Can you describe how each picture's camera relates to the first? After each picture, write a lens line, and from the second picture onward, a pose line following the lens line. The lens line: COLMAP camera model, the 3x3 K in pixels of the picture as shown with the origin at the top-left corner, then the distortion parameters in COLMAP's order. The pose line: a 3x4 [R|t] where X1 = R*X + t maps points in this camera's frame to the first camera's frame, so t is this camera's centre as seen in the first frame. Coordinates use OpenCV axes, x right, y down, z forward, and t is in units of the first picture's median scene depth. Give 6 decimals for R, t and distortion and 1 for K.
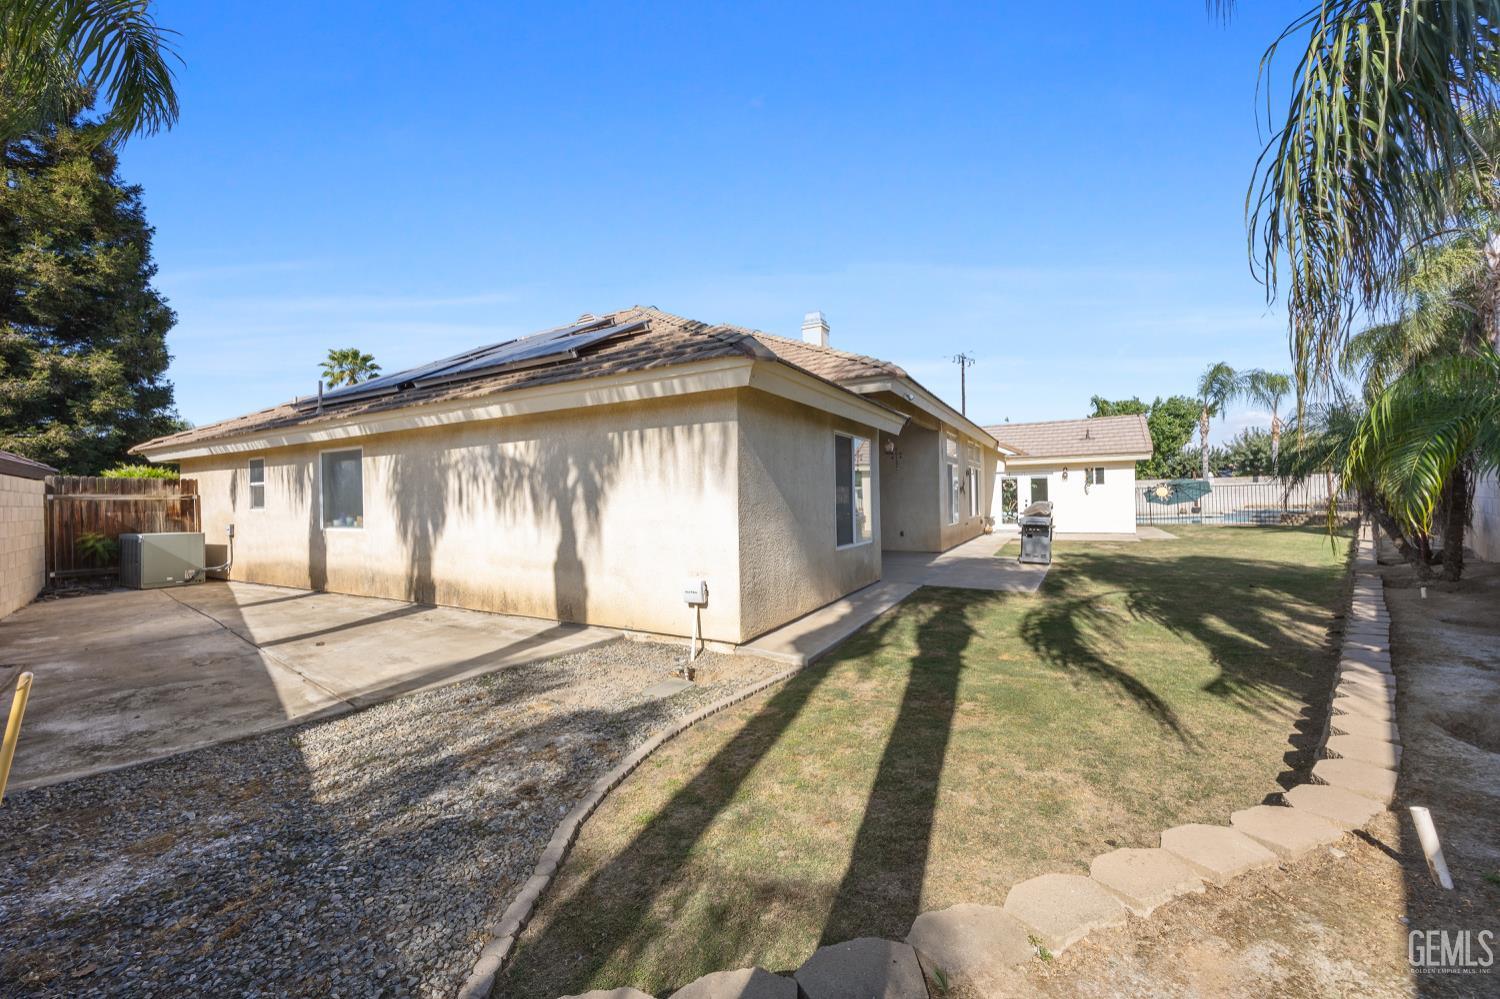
lens RADIAL K [[569.9, 0, 745.2], [0, 569.9, 499.8], [0, 0, 1]] dist [-0.003452, 0.000270]
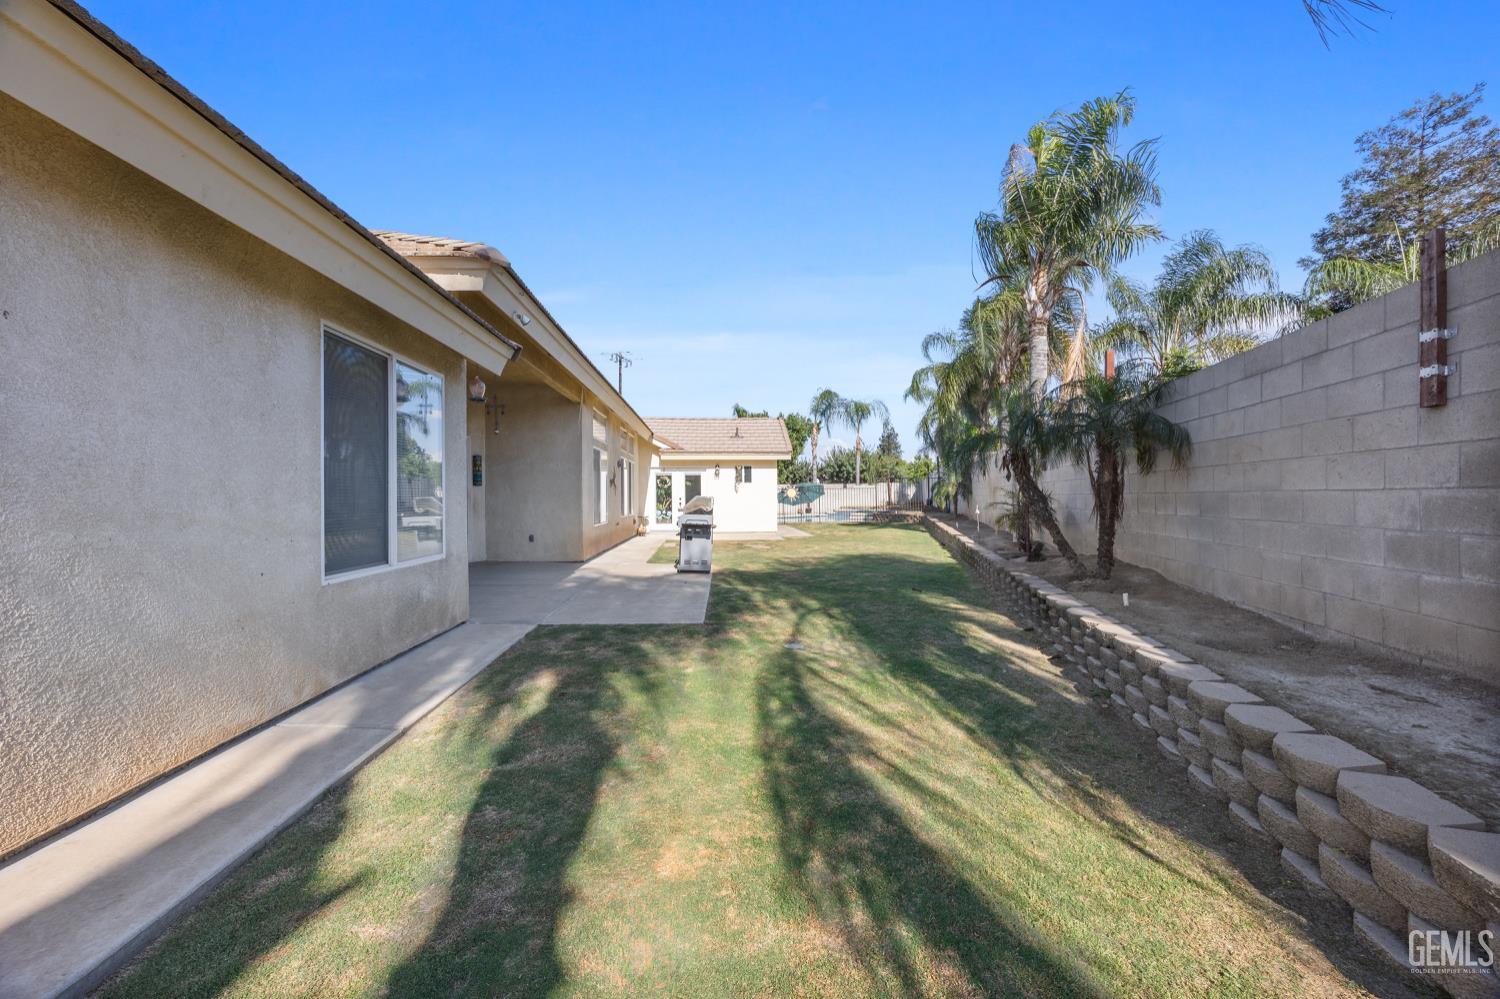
lens RADIAL K [[569.9, 0, 745.2], [0, 569.9, 499.8], [0, 0, 1]] dist [-0.003452, 0.000270]
pose [[0.835528, 0.013281, 0.549288, 0.074177], [-0.011907, 0.999911, -0.006064, 0.008107], [-0.549319, -0.001473, 0.835611, 0.171560]]
